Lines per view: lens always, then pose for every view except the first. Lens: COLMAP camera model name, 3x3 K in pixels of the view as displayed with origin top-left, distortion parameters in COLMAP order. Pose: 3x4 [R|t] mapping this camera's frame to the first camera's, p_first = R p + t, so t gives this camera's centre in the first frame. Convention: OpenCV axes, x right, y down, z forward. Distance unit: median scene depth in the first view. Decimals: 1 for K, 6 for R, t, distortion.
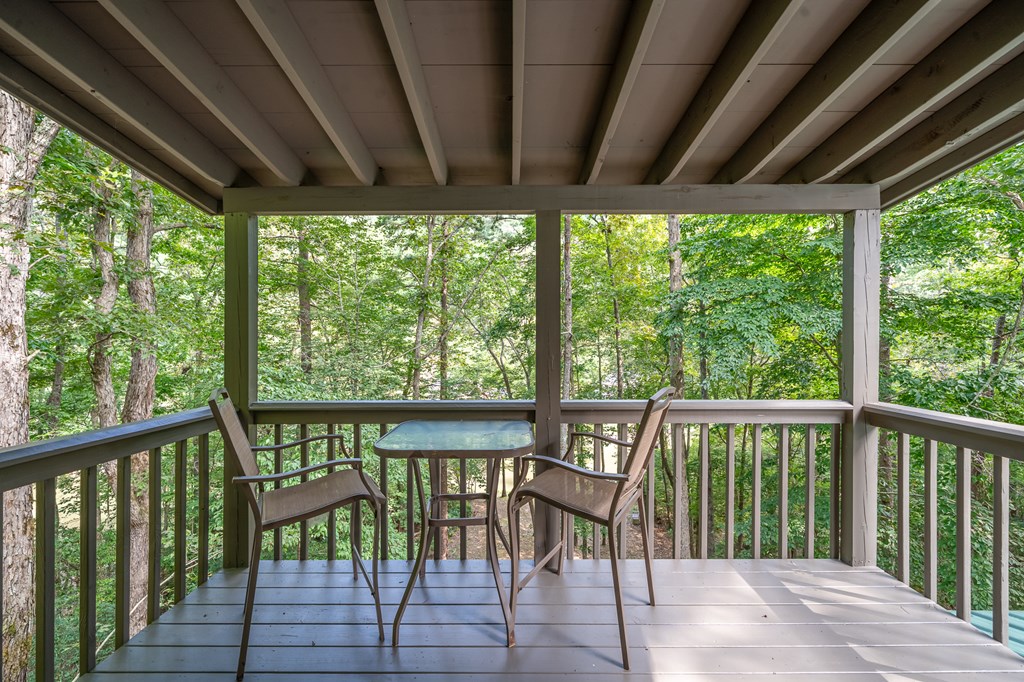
lens RADIAL K [[421.3, 0, 512.0], [0, 421.3, 341.0], [0, 0, 1]] dist [-0.002116, -0.000431]
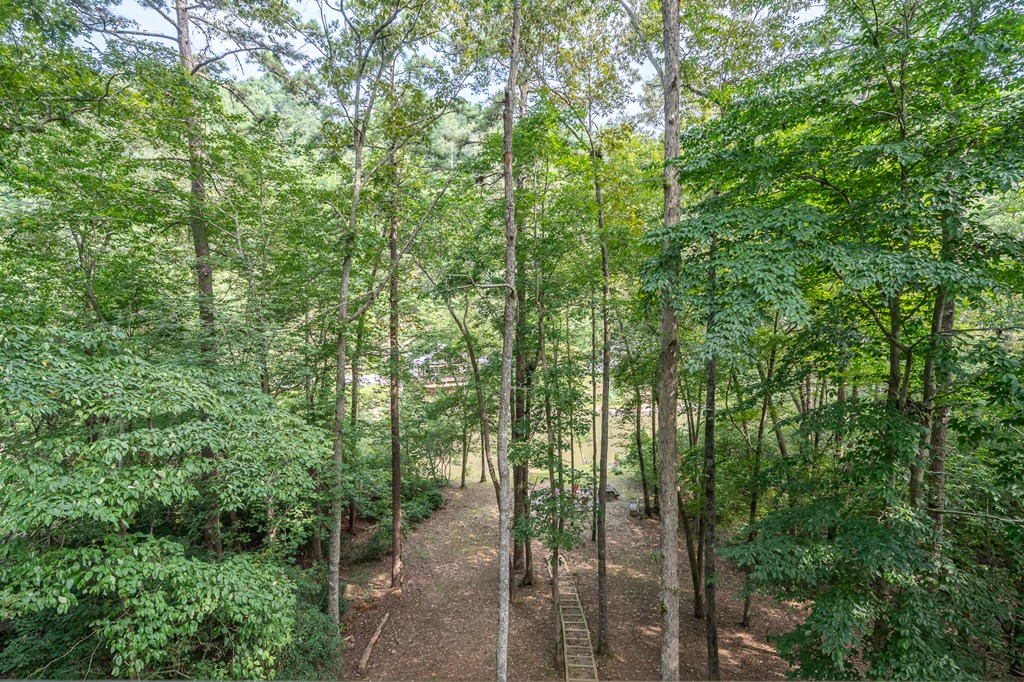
lens RADIAL K [[475.2, 0, 512.0], [0, 475.2, 341.0], [0, 0, 1]] dist [-0.001047, -0.000256]
pose [[0.999971, 0.007186, 0.002496, 0.137676], [-0.007369, 0.996477, 0.083548, 0.005344], [-0.001887, -0.083564, 0.996501, 0.209674]]
